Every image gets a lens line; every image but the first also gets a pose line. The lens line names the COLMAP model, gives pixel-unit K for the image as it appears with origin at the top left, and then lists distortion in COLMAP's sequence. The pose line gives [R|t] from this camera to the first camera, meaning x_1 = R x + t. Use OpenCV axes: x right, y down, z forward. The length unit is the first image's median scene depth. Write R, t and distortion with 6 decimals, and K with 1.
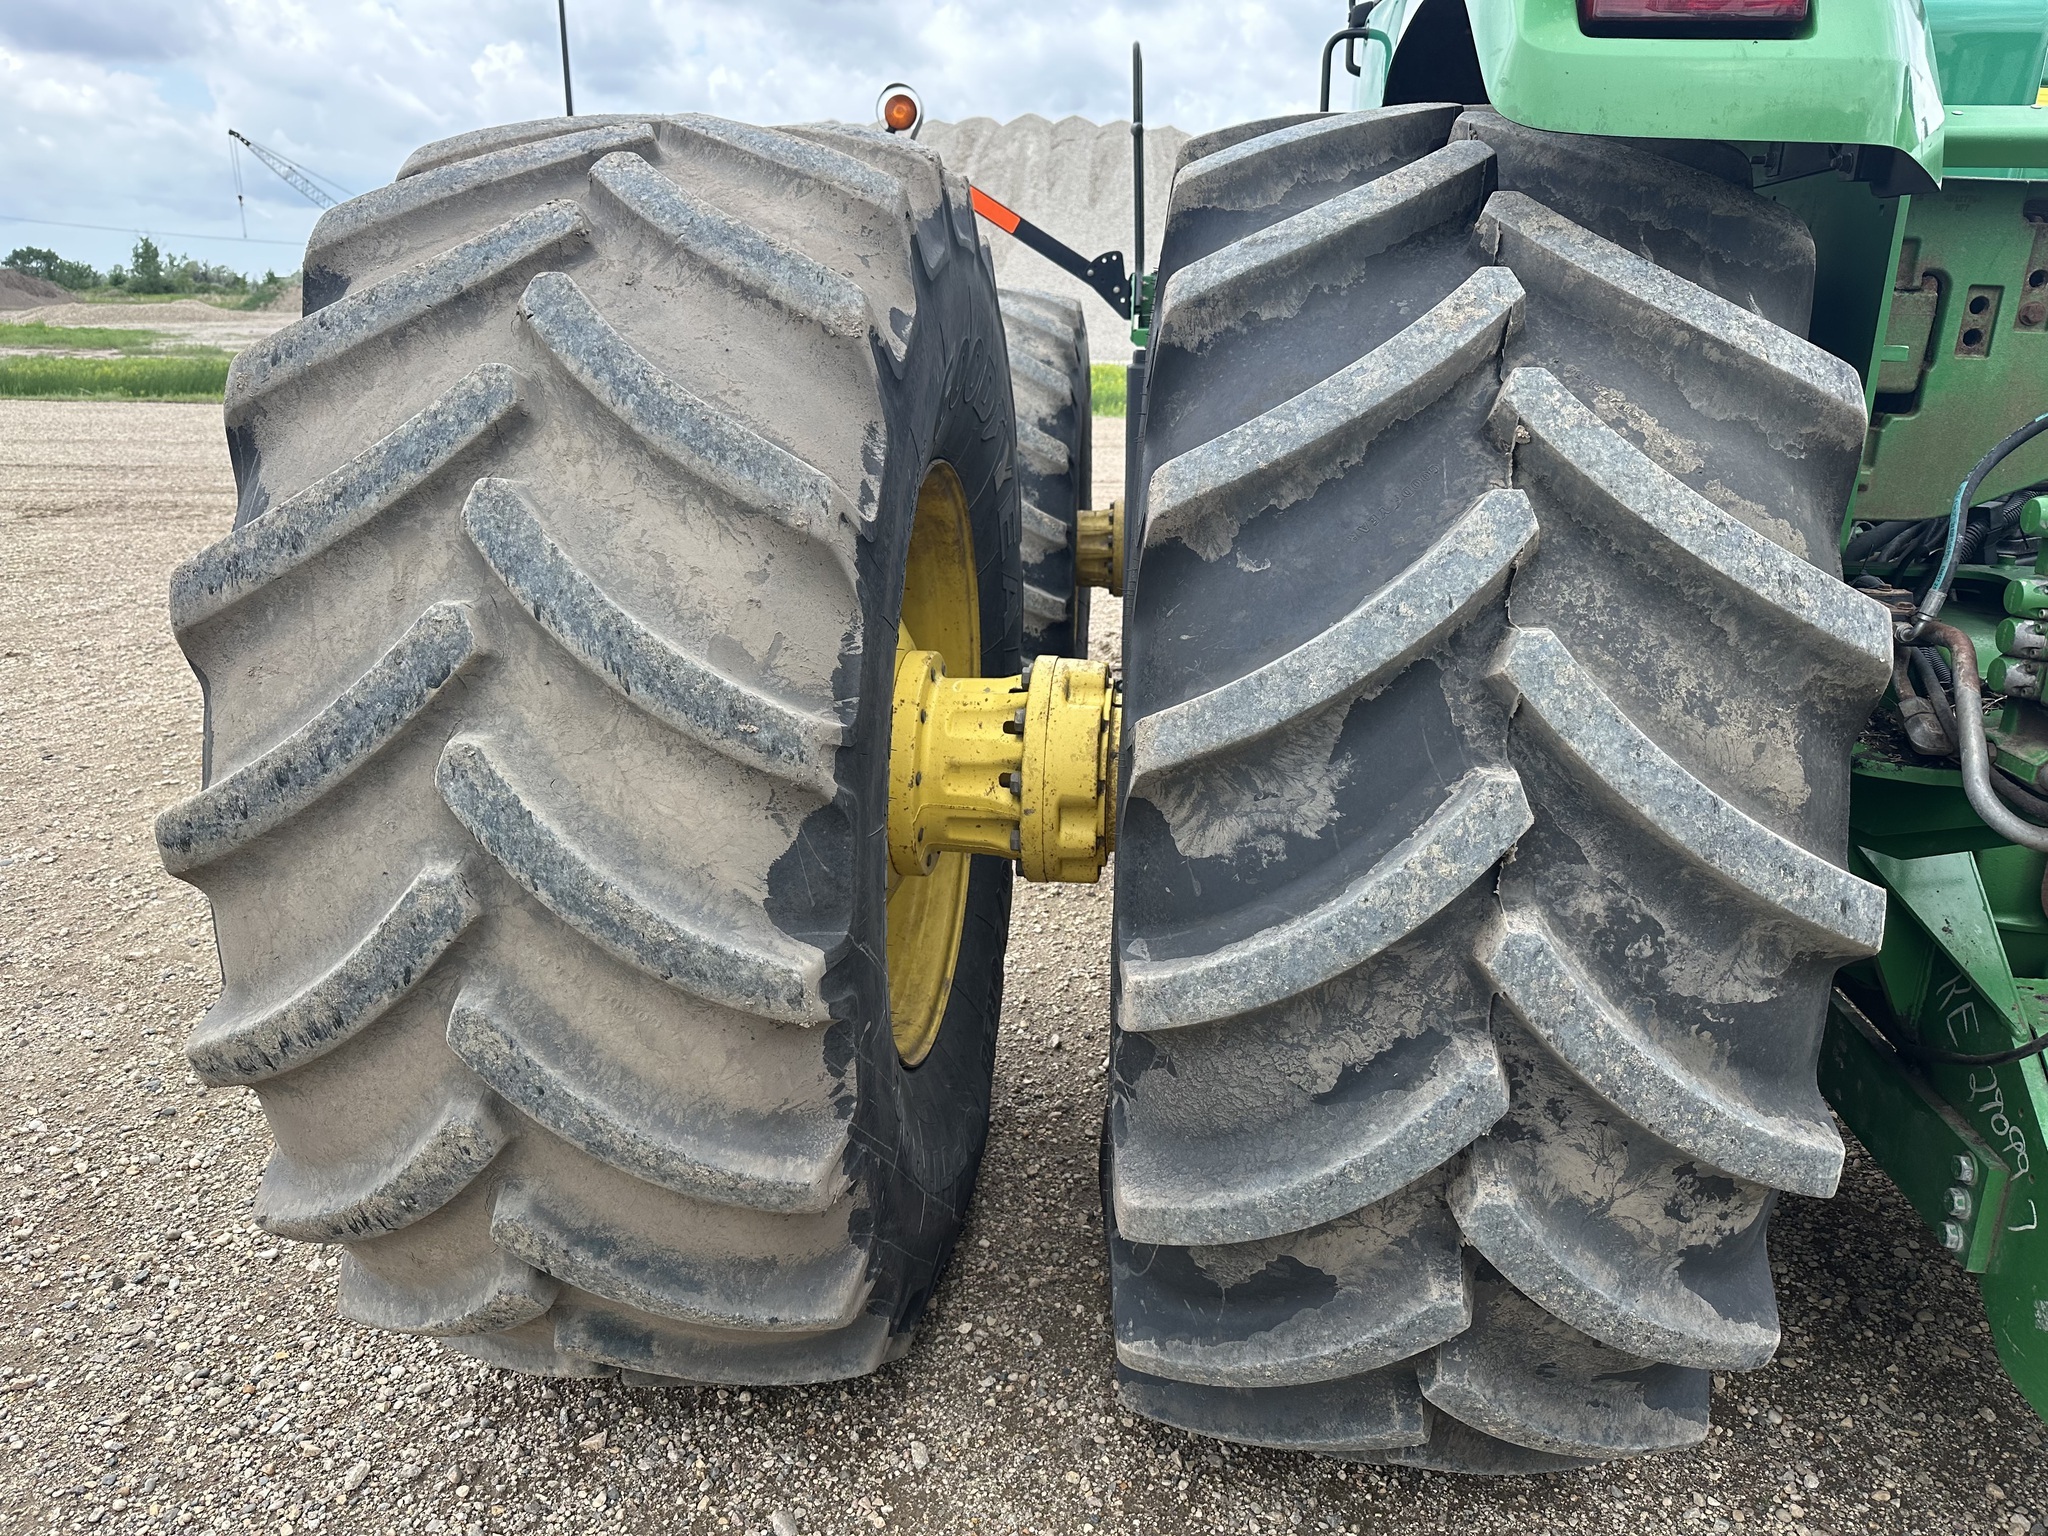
lens RADIAL K [[1445.5, 0, 1034.0], [0, 1445.5, 775.2], [0, 0, 1]] dist [0.076281, -0.116489]
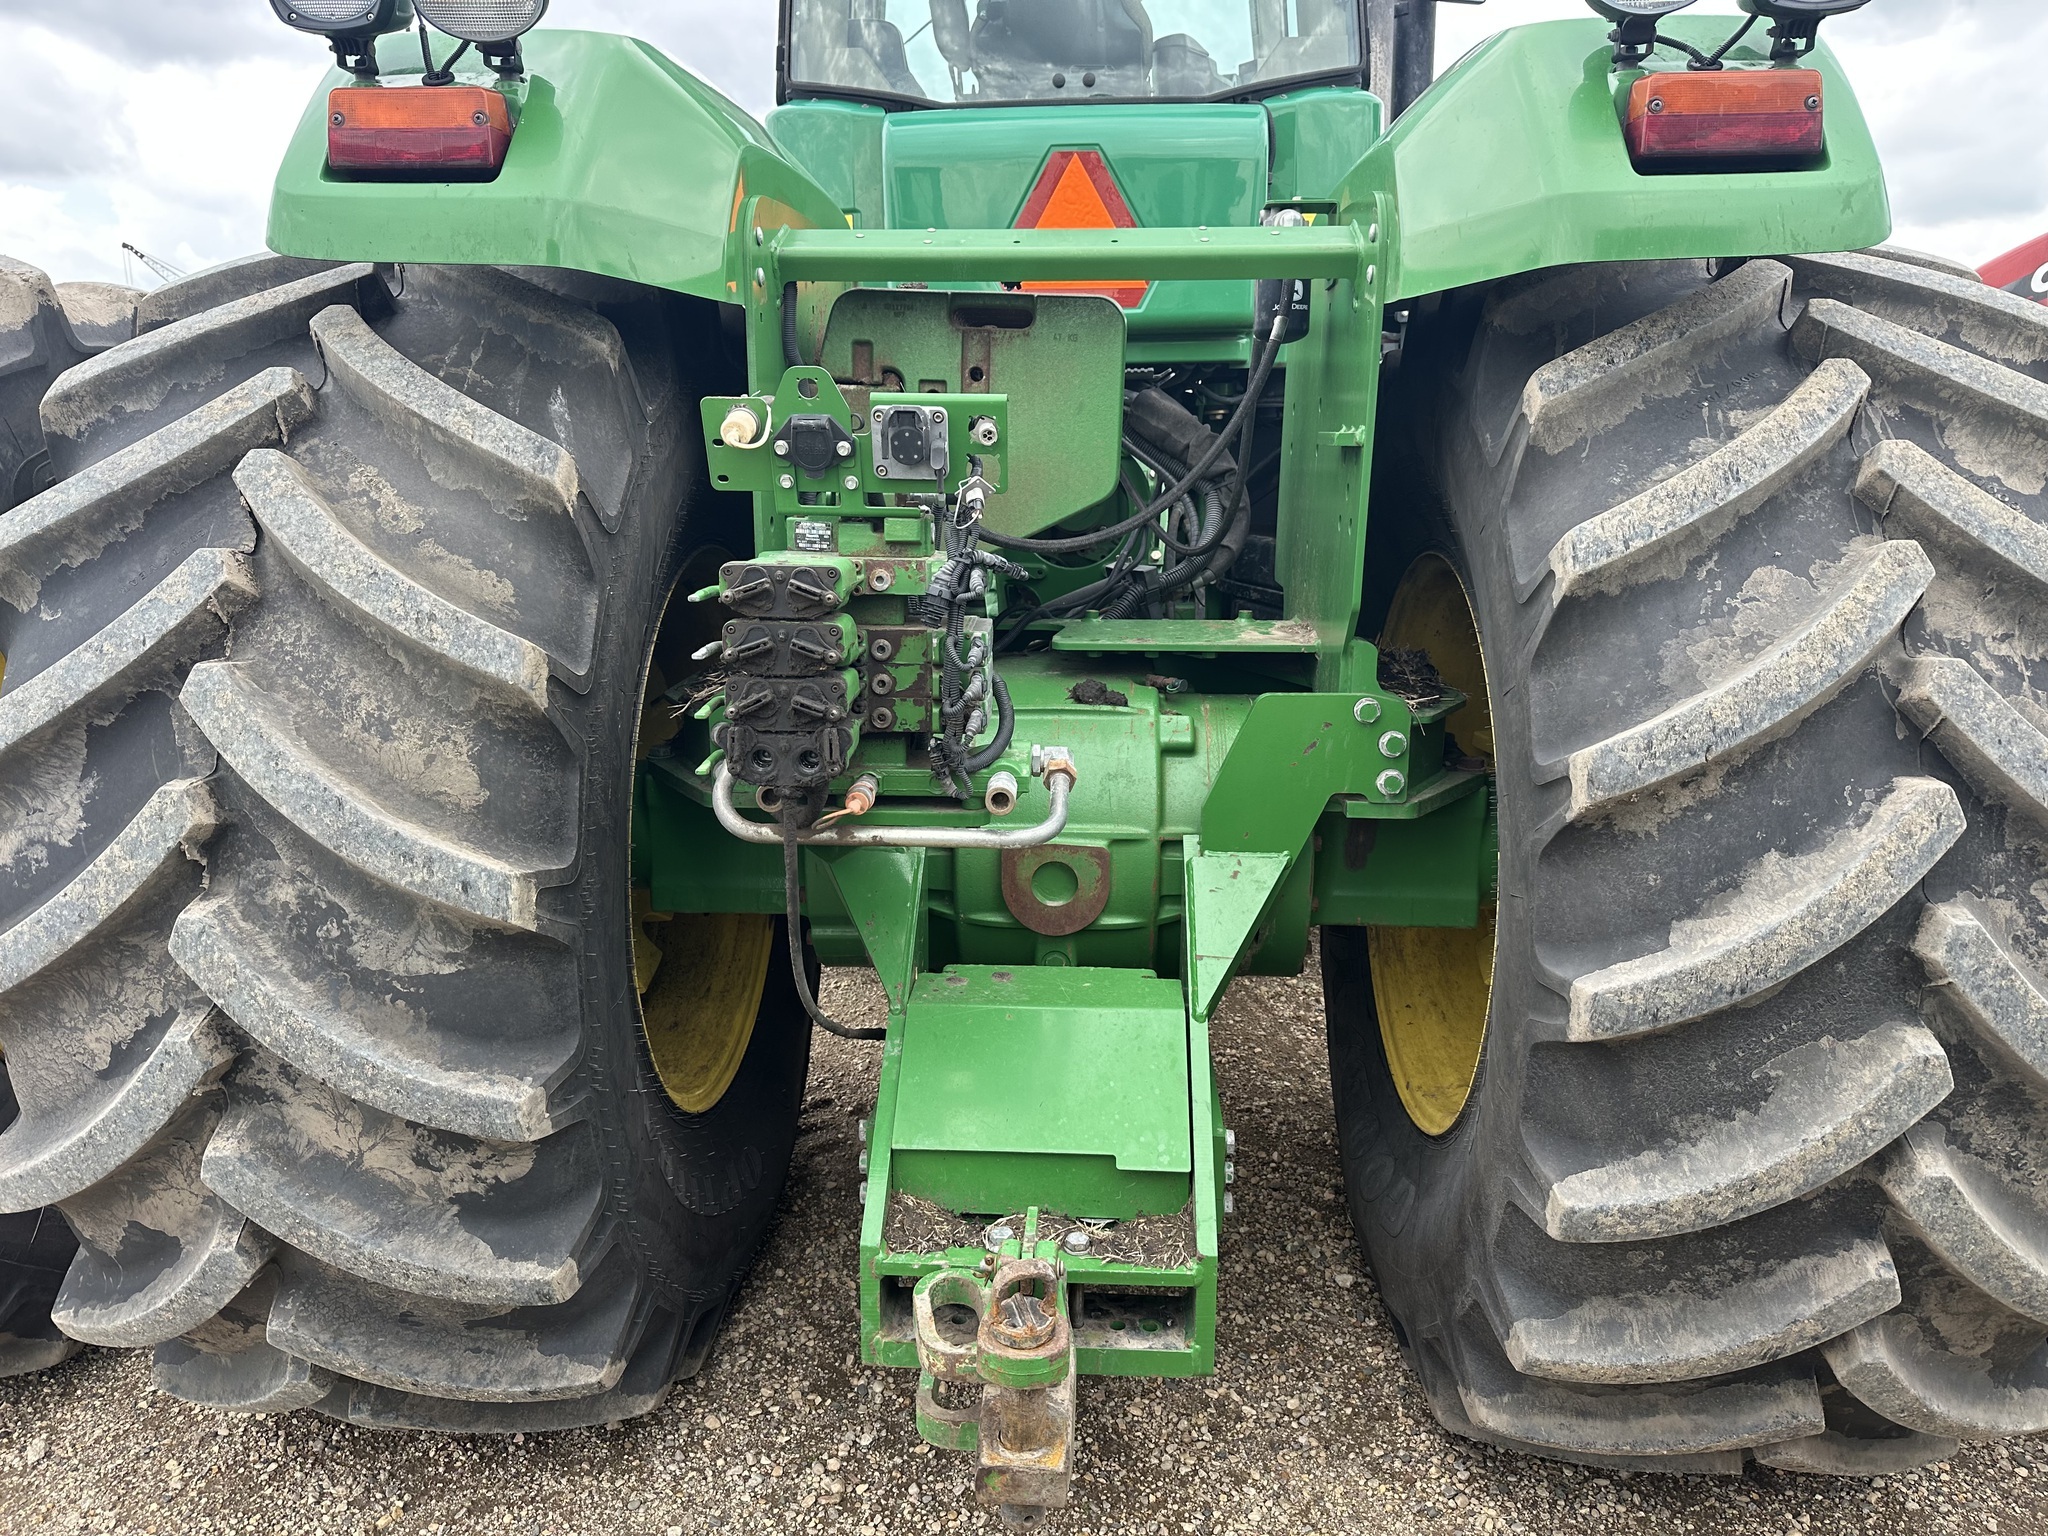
lens RADIAL K [[1459.2, 0, 1024.0], [0, 1459.2, 768.0], [0, 0, 1]] dist [-0.008047, 0.032661]
pose [[0.998996, -0.024942, 0.037218, 0.929371], [0.027437, 0.997300, -0.068122, 0.083076], [-0.035418, 0.069075, 0.996983, -0.204377]]
